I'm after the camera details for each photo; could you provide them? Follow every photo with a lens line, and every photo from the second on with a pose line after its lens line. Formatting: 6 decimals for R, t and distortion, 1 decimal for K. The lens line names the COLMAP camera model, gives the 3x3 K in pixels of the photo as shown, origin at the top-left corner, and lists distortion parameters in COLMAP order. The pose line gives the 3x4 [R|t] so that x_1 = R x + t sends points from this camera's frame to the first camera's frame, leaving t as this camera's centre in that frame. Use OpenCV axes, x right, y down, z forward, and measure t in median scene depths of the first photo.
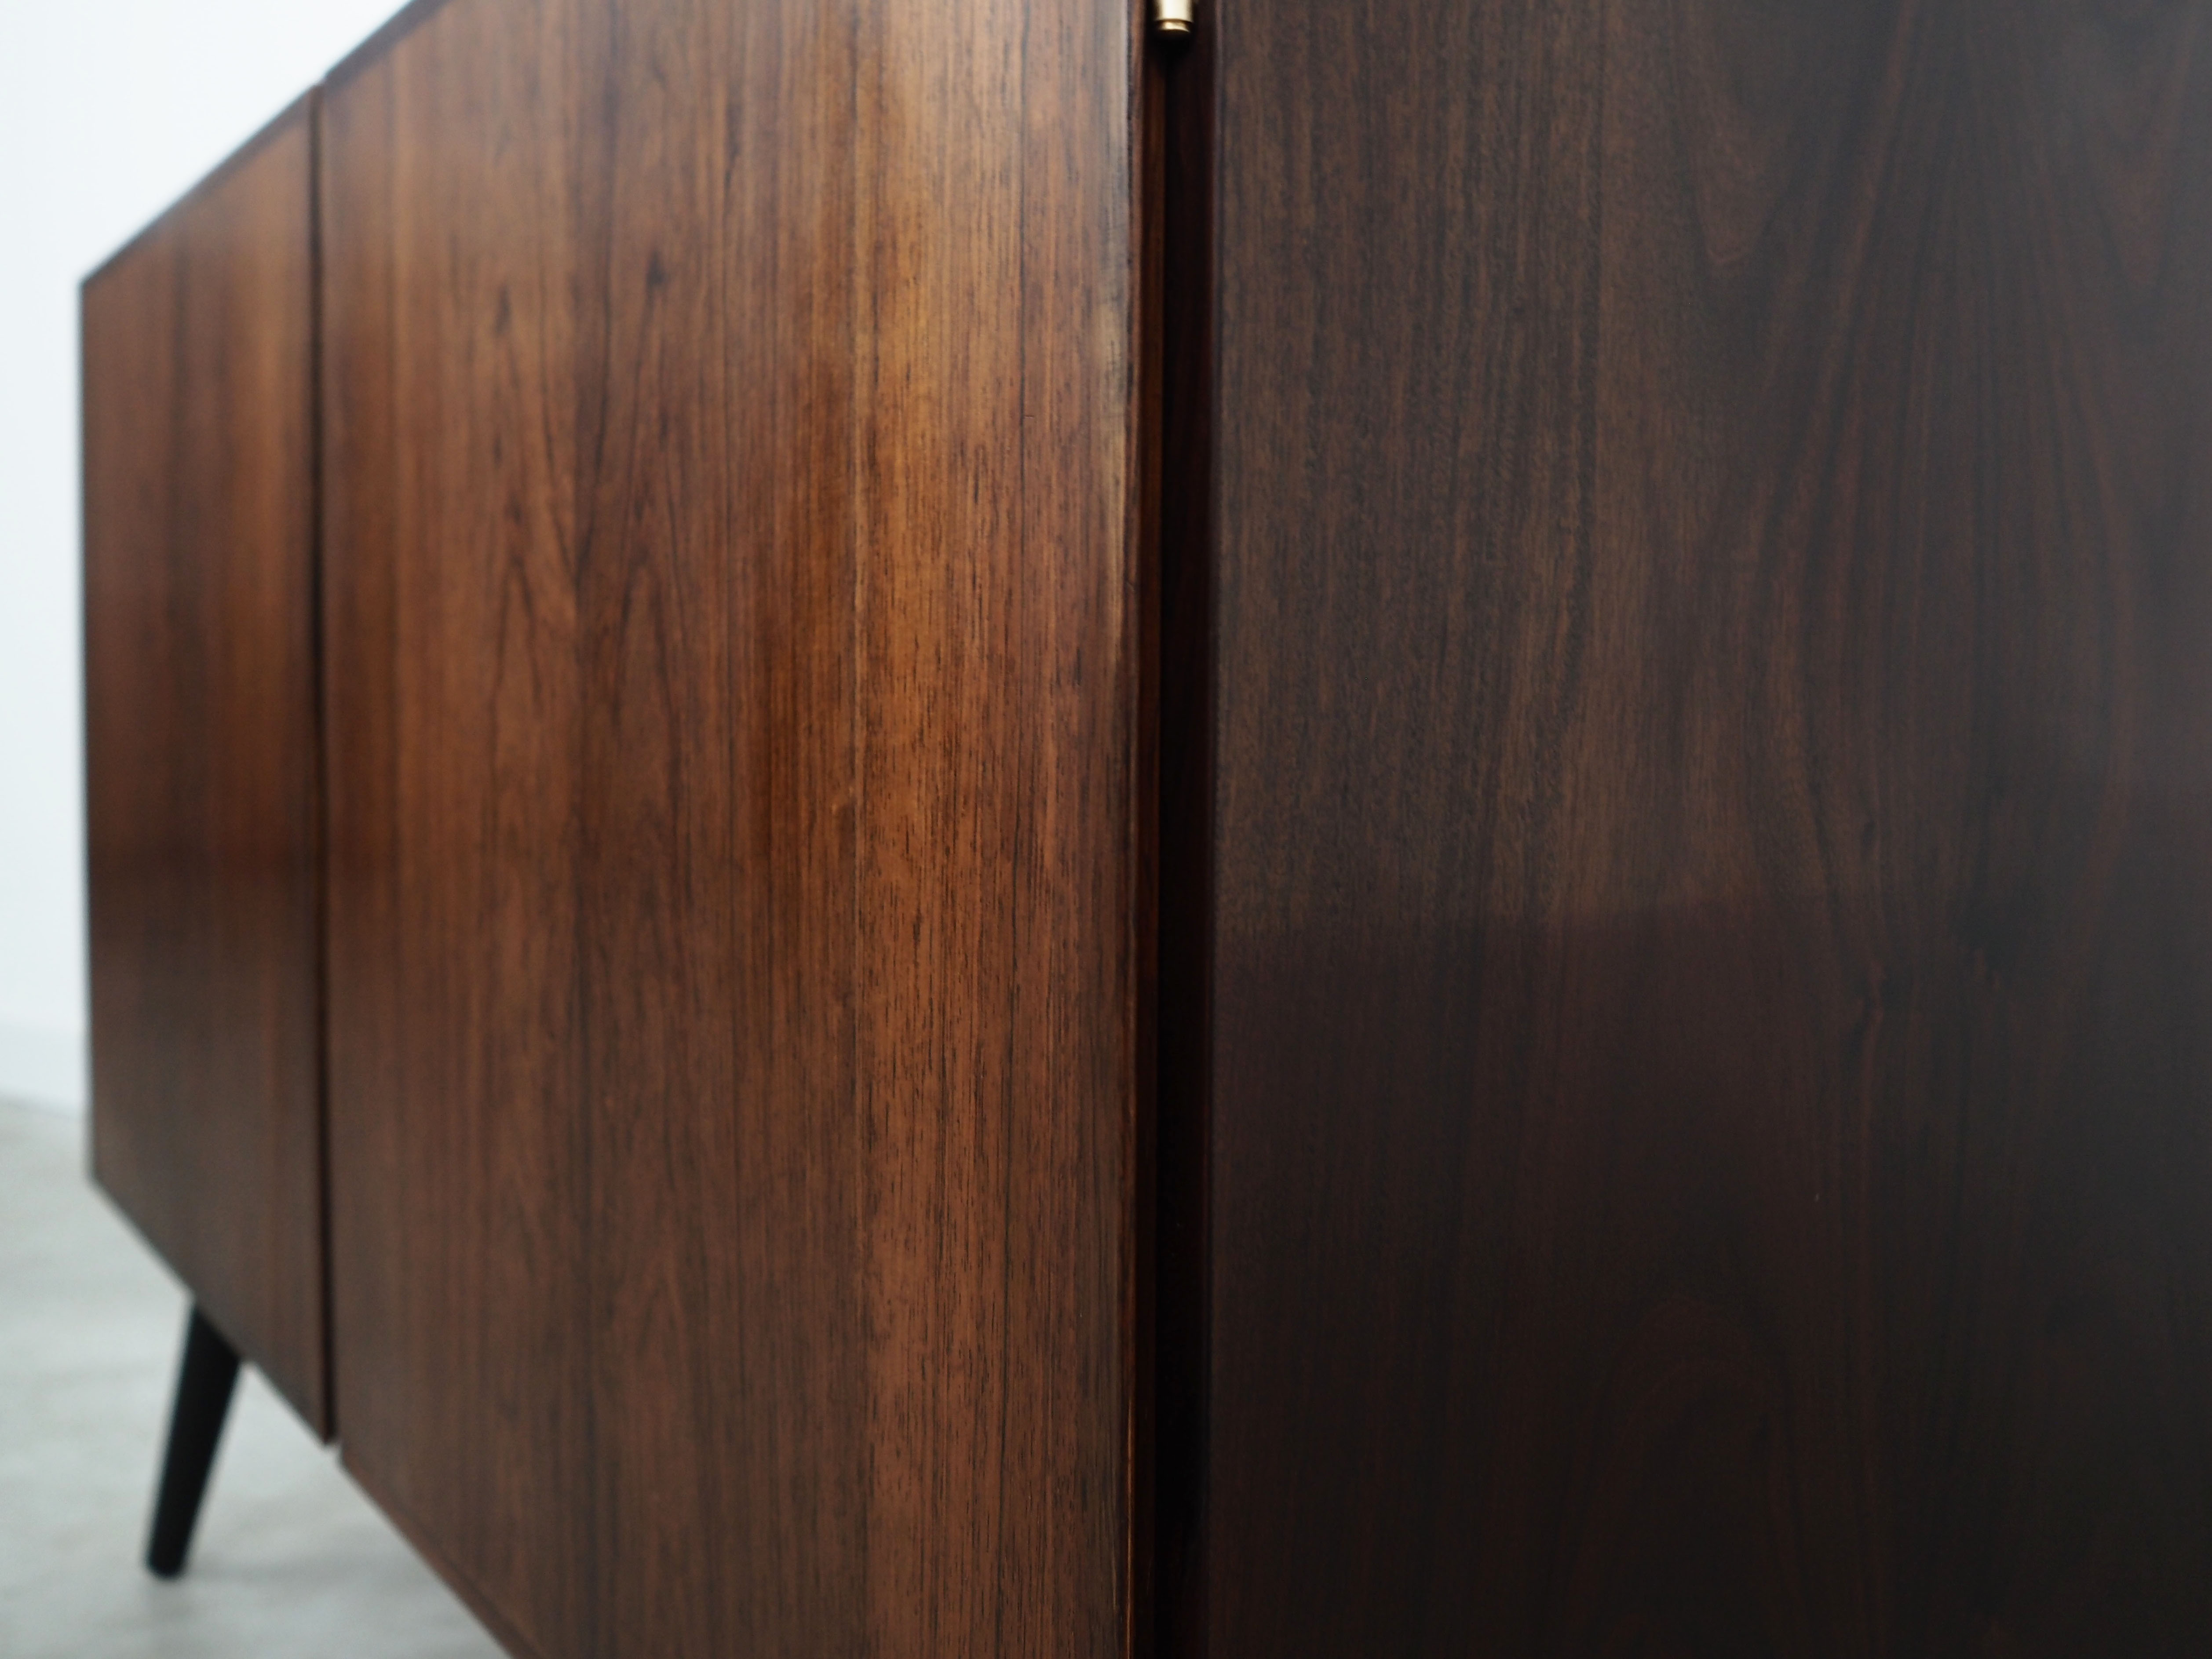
lens RADIAL K [[2487.9, 0, 1193.9], [0, 2487.9, 822.3], [0, 0, 1]] dist [-0.026310, 0.000000]
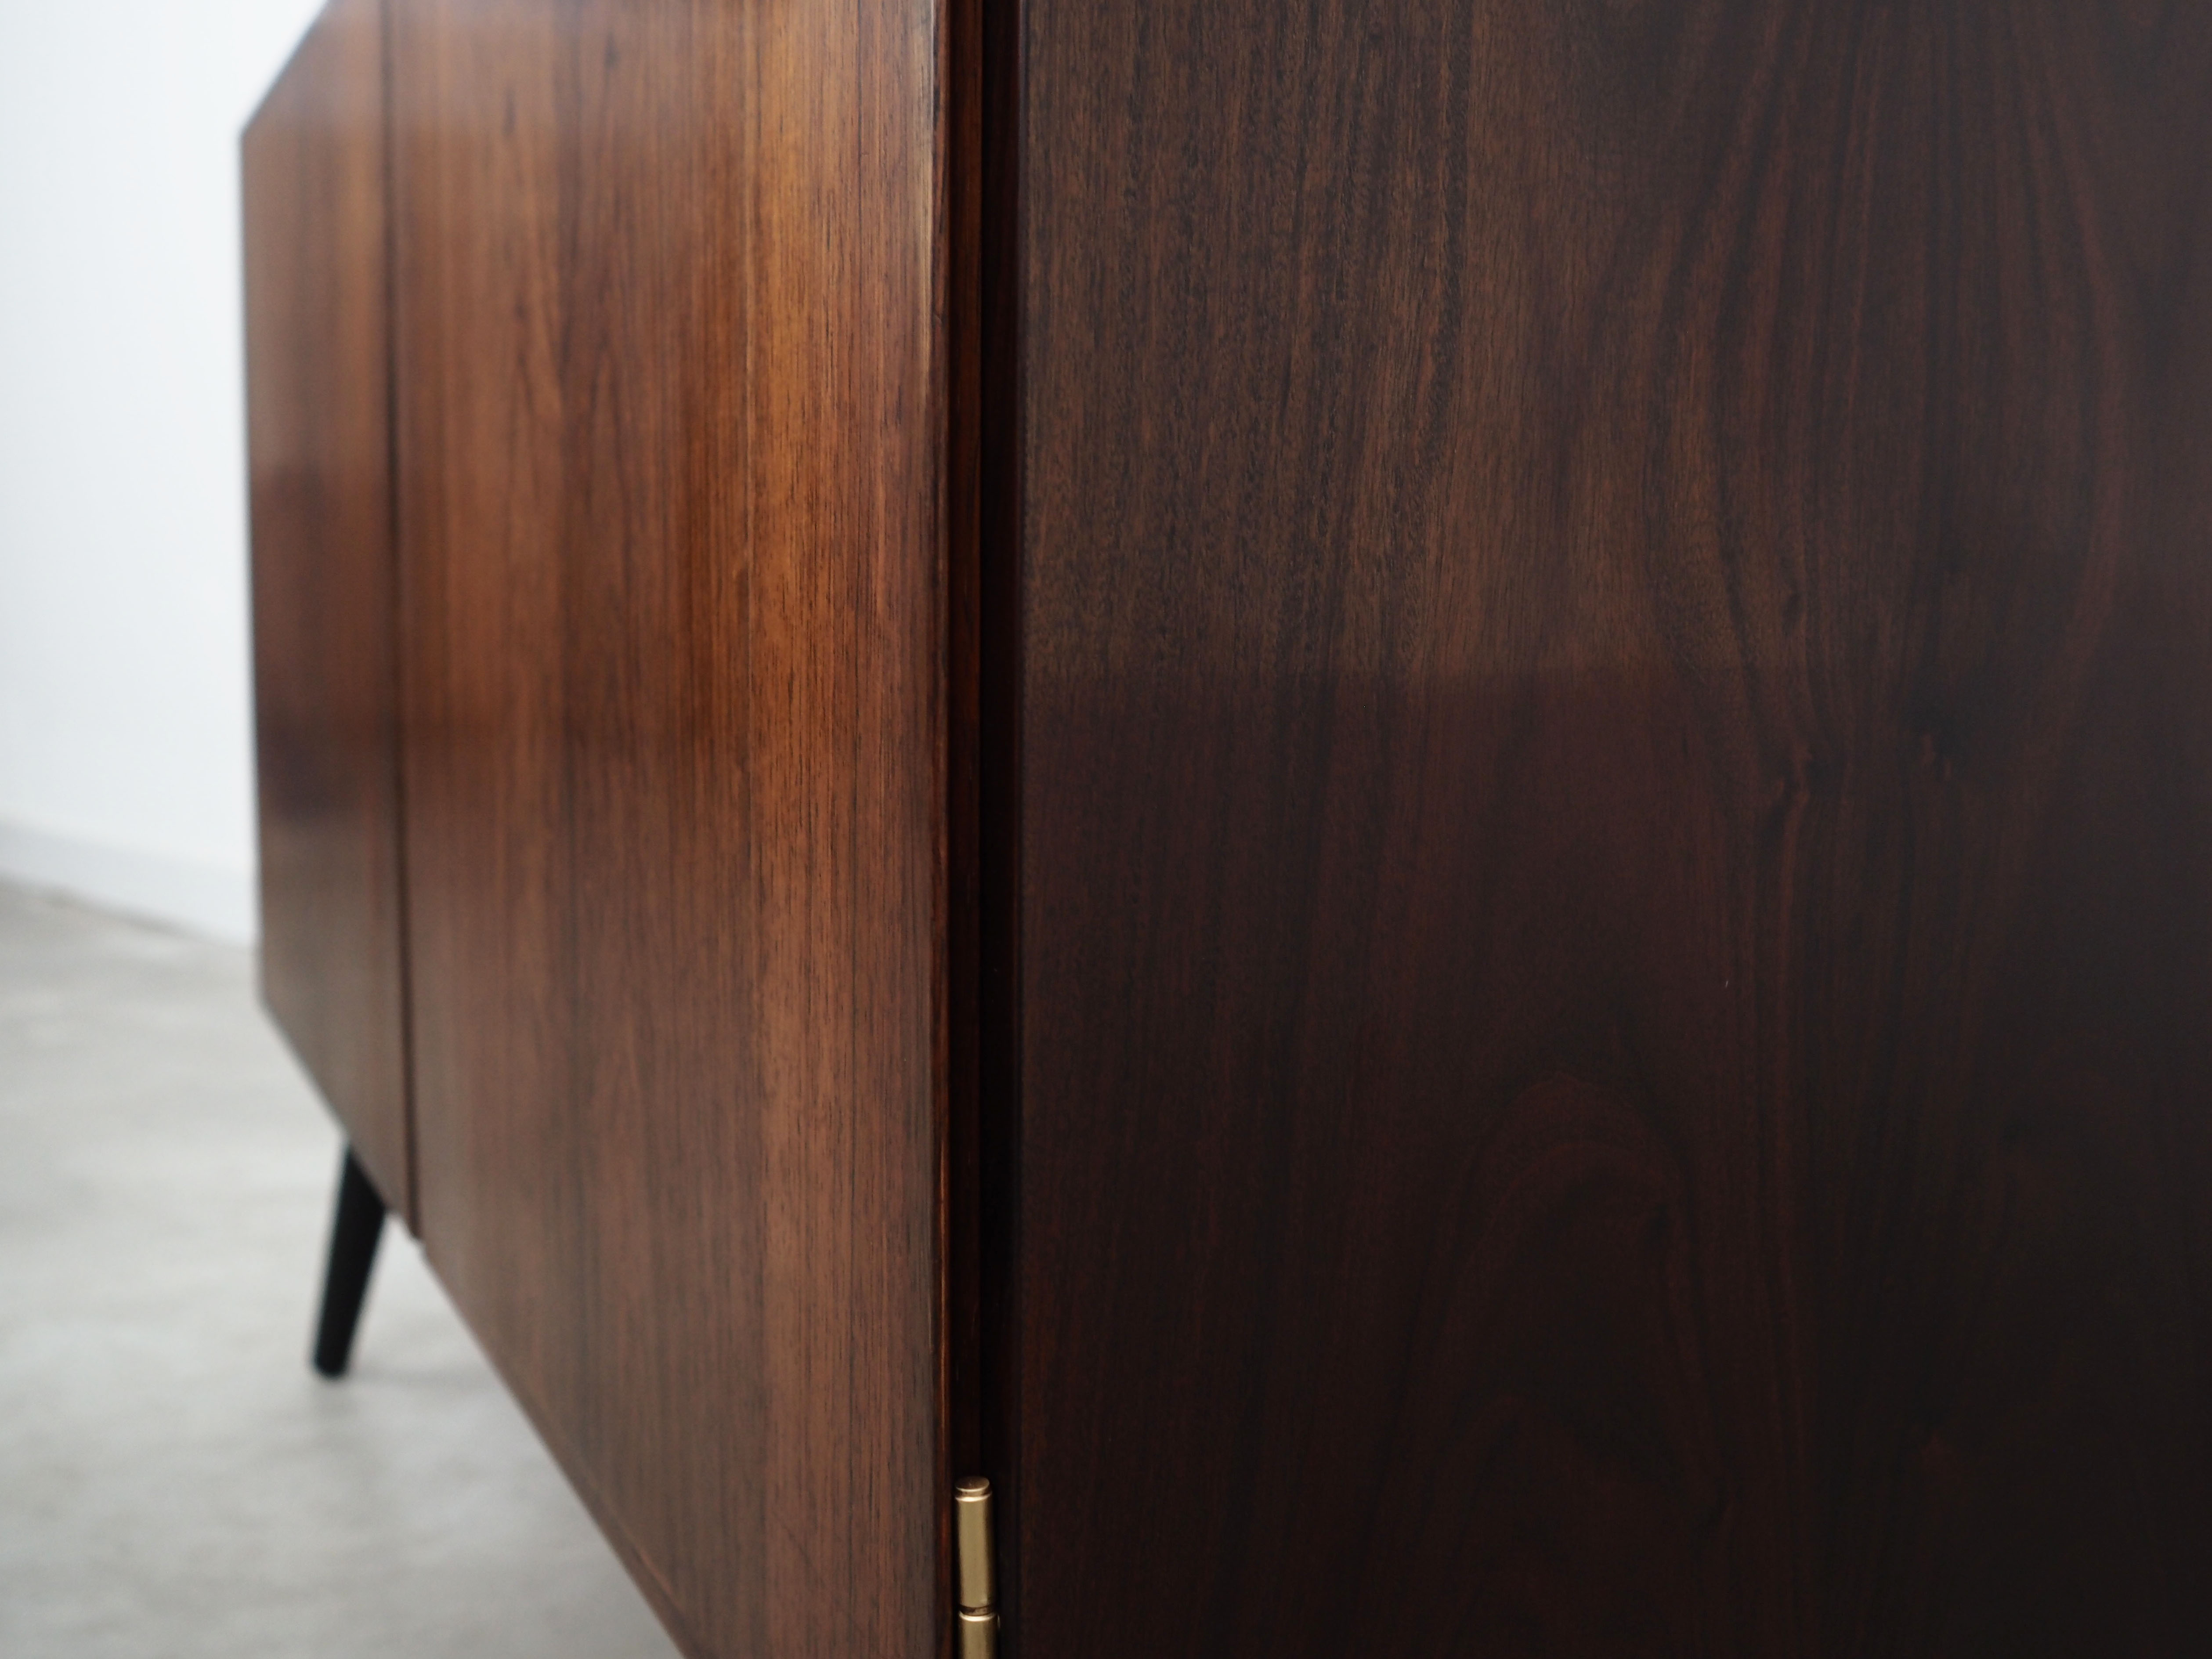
lens RADIAL K [[2488.0, 0, 1159.0], [0, 2488.0, 869.0], [0, 0, 1]] dist [-0.026310, 0.000000]
pose [[0.992387, 0.017736, -0.121876, 0.165829], [-0.010297, 0.998060, 0.061398, 0.055082], [0.122728, -0.059676, 0.990645, 0.021282]]
